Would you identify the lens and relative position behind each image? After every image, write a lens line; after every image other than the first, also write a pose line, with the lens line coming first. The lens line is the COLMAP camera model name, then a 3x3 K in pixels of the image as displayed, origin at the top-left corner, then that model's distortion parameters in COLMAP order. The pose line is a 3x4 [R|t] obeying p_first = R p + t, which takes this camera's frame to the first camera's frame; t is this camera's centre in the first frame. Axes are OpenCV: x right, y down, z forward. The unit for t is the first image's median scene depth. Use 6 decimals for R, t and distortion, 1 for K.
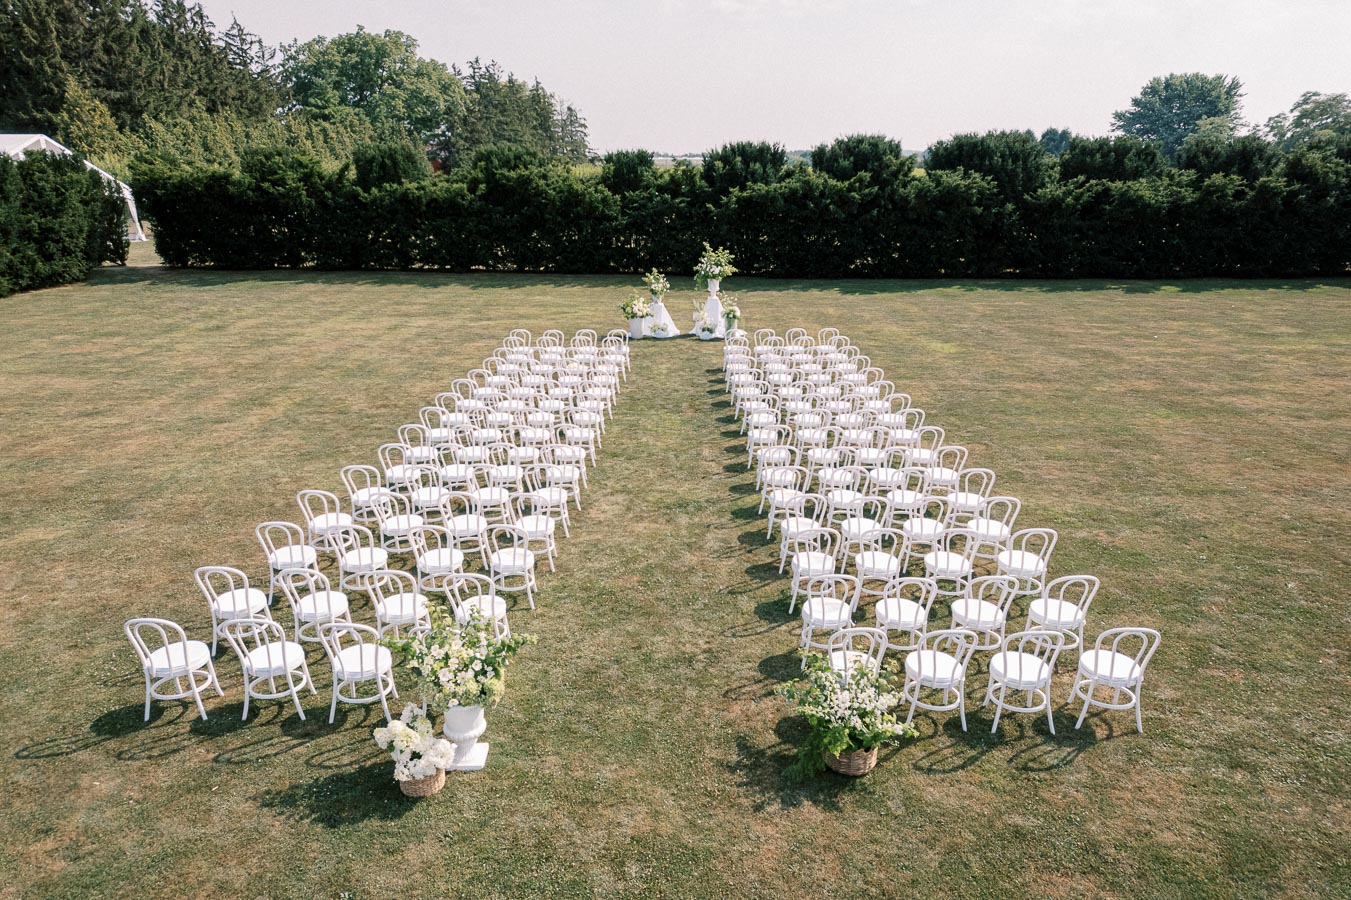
lens RADIAL K [[834.6, 0, 675.1], [0, 834.6, 438.3], [0, 0, 1]] dist [0.000656, 0.006148]
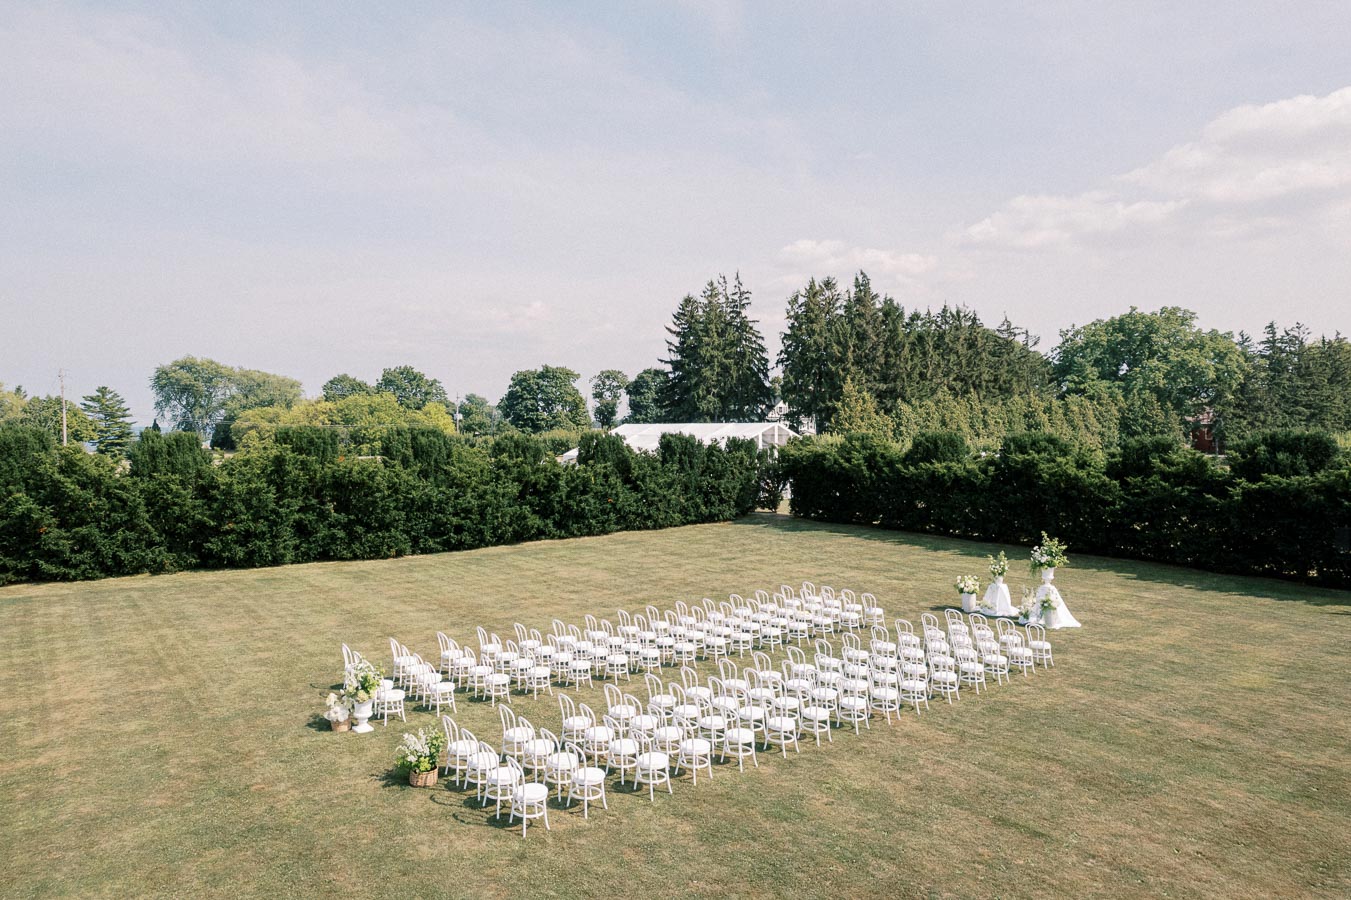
lens RADIAL K [[834.6, 0, 677.6], [0, 834.6, 445.9], [0, 0, 1]] dist [0.000656, 0.006148]
pose [[0.625162, 0.011996, -0.780403, 0.464869], [-0.239071, 0.954764, -0.176837, -0.036278], [0.742979, 0.297123, 0.599750, 0.001647]]
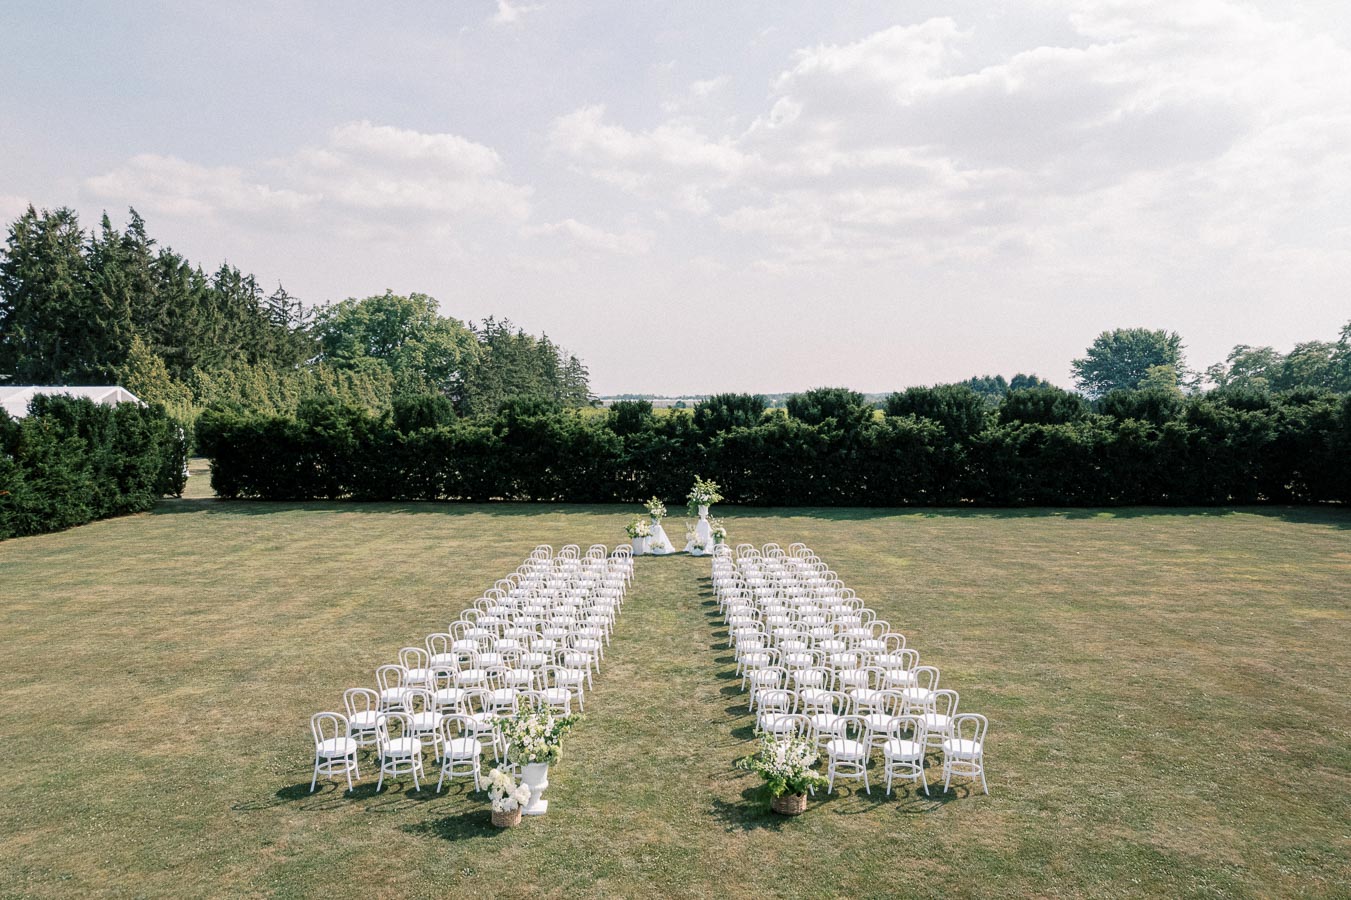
lens RADIAL K [[834.6, 0, 674.9], [0, 834.6, 439.7], [0, 0, 1]] dist [0.000656, 0.006148]
pose [[0.999982, -0.001403, 0.005822, -0.001104], [0.002937, 0.962137, -0.272550, 0.036320], [-0.005219, 0.272562, 0.962124, -0.144535]]
